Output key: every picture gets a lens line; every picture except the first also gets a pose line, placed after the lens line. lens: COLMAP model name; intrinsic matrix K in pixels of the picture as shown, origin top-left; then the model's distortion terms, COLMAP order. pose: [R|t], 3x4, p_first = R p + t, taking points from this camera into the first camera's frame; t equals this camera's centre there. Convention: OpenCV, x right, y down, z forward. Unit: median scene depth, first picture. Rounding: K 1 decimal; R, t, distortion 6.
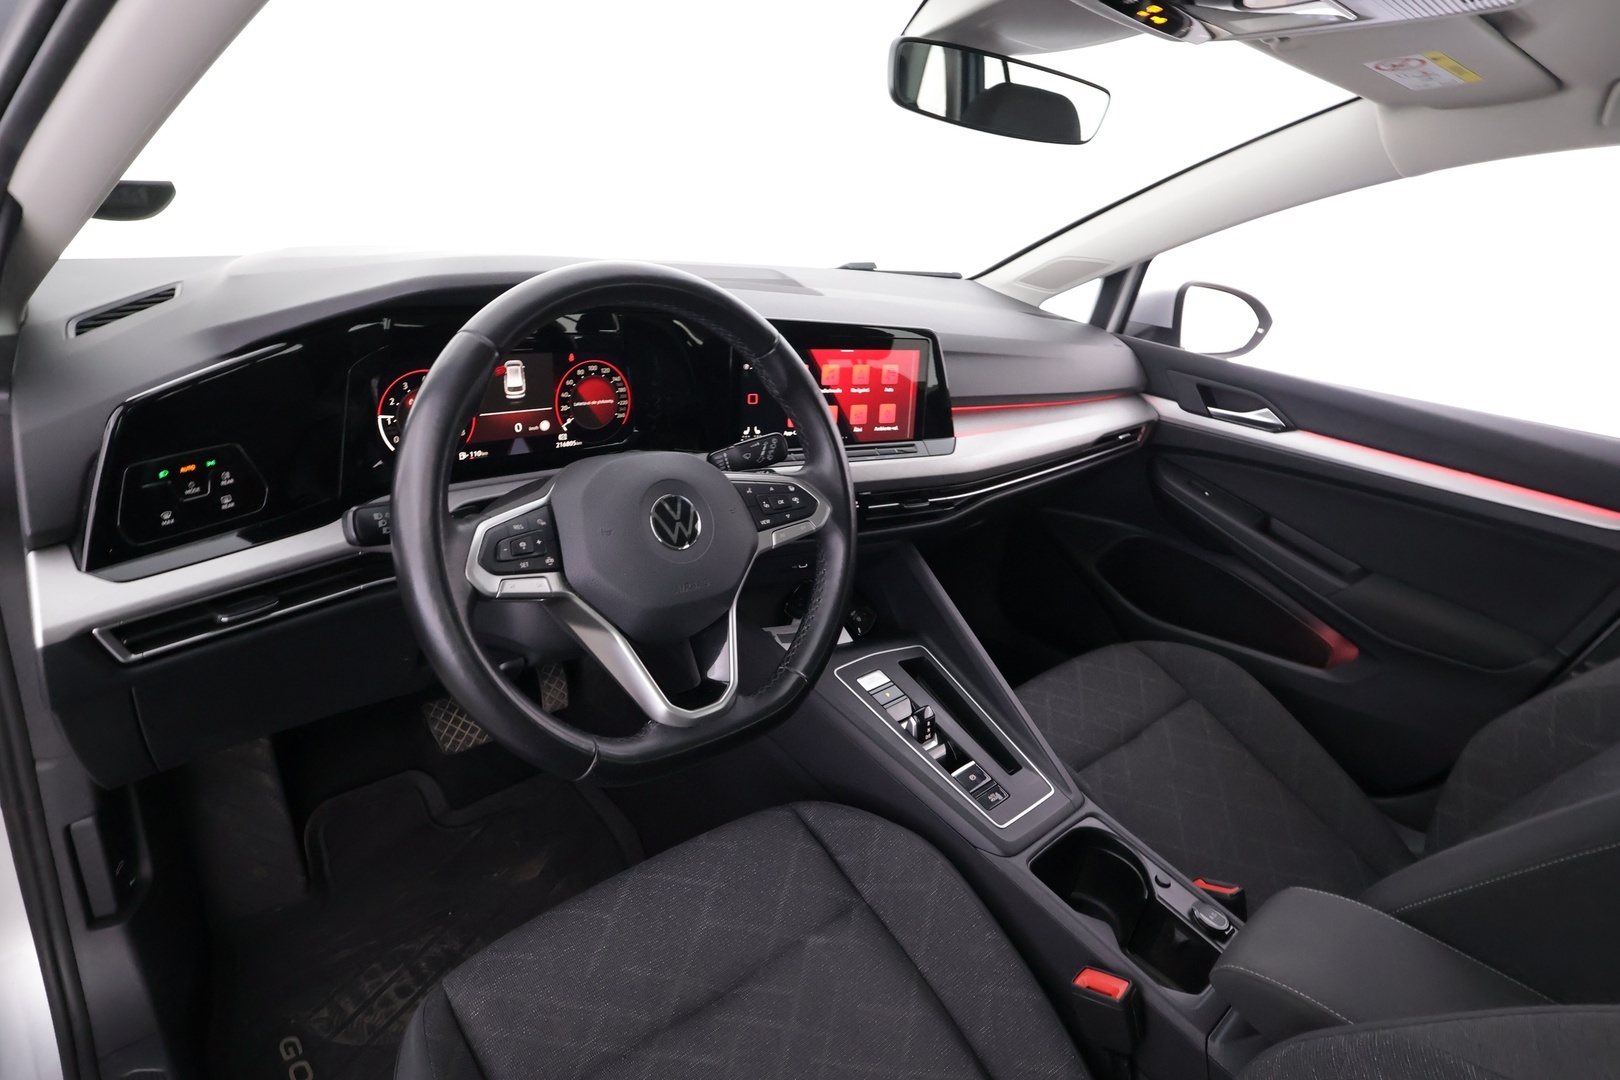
lens RADIAL K [[878.4, 0, 810.0], [0, 878.4, 540.0], [0, 0, 1]] dist [0.000512, -0.000659]
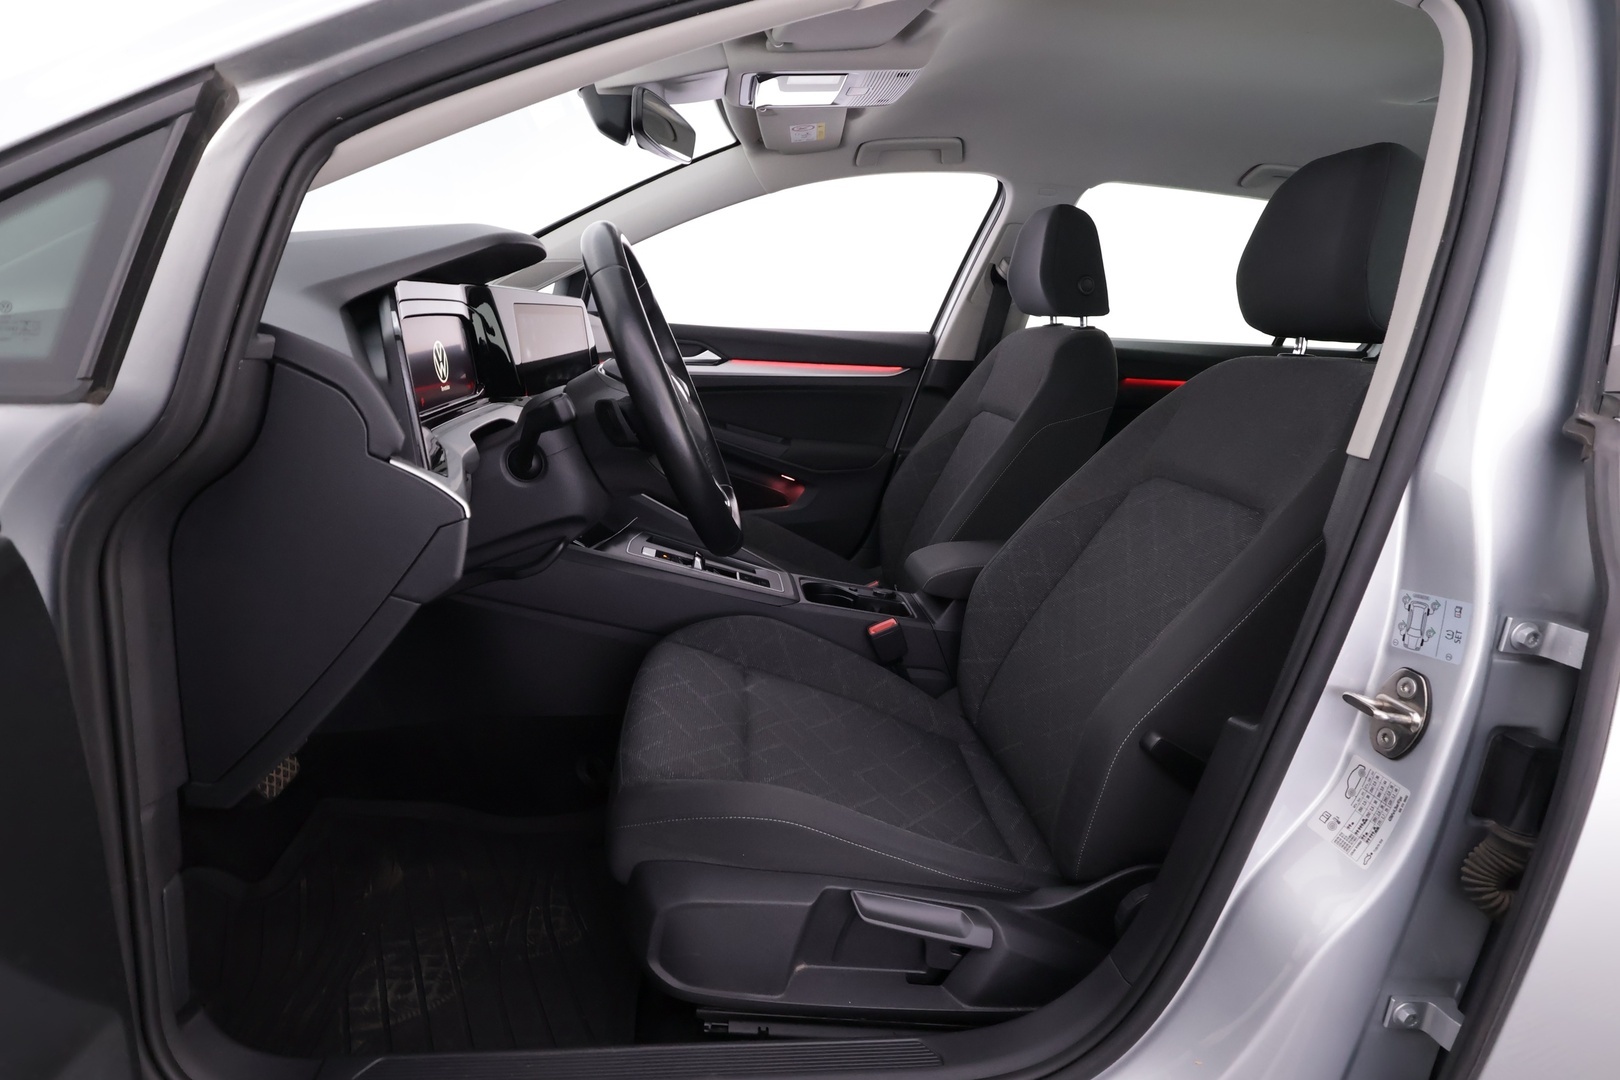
lens RADIAL K [[878.4, 0, 810.0], [0, 878.4, 540.0], [0, 0, 1]] dist [0.000512, -0.000659]
pose [[0.604866, -0.280504, 0.745288, -0.697222], [0.325691, 0.941192, 0.089910, 0.091219], [-0.726679, 0.188350, 0.660652, -0.064433]]
